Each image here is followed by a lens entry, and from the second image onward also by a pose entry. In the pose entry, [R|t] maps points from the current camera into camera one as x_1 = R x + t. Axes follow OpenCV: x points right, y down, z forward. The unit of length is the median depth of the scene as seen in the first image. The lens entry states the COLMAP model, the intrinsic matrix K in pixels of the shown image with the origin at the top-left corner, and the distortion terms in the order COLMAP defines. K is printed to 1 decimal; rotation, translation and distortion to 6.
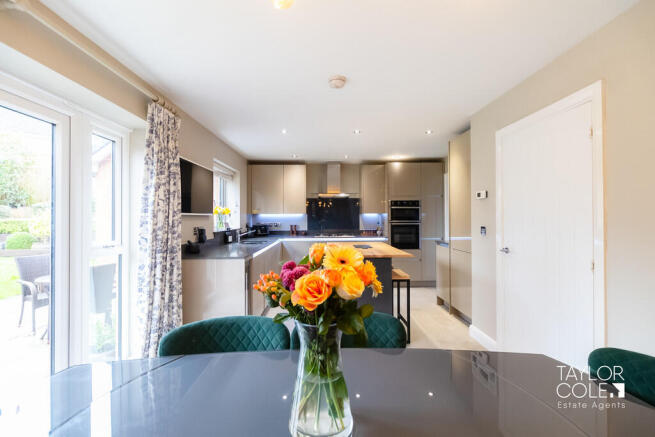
lens RADIAL K [[280.3, 0, 327.5], [0, 280.3, 218.5], [0, 0, 1]] dist [-0.019805, 0.000181]
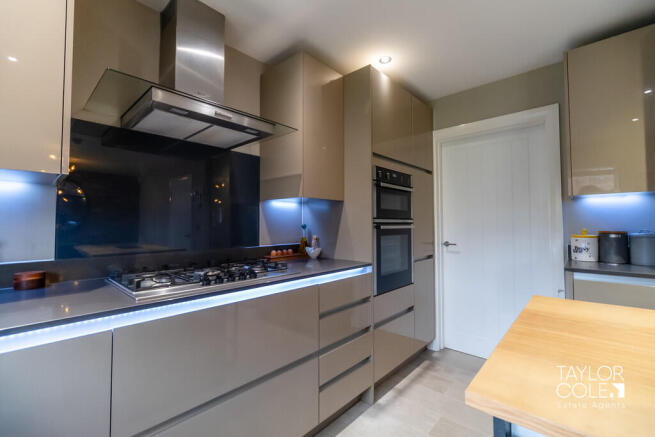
lens RADIAL K [[280.3, 0, 327.5], [0, 280.3, 218.5], [0, 0, 1]] dist [-0.019805, 0.000181]
pose [[0.684003, 0.028270, 0.728931, -0.088776], [-0.011284, 0.999539, -0.028177, 0.015404], [-0.729392, 0.011048, 0.684007, 0.743190]]
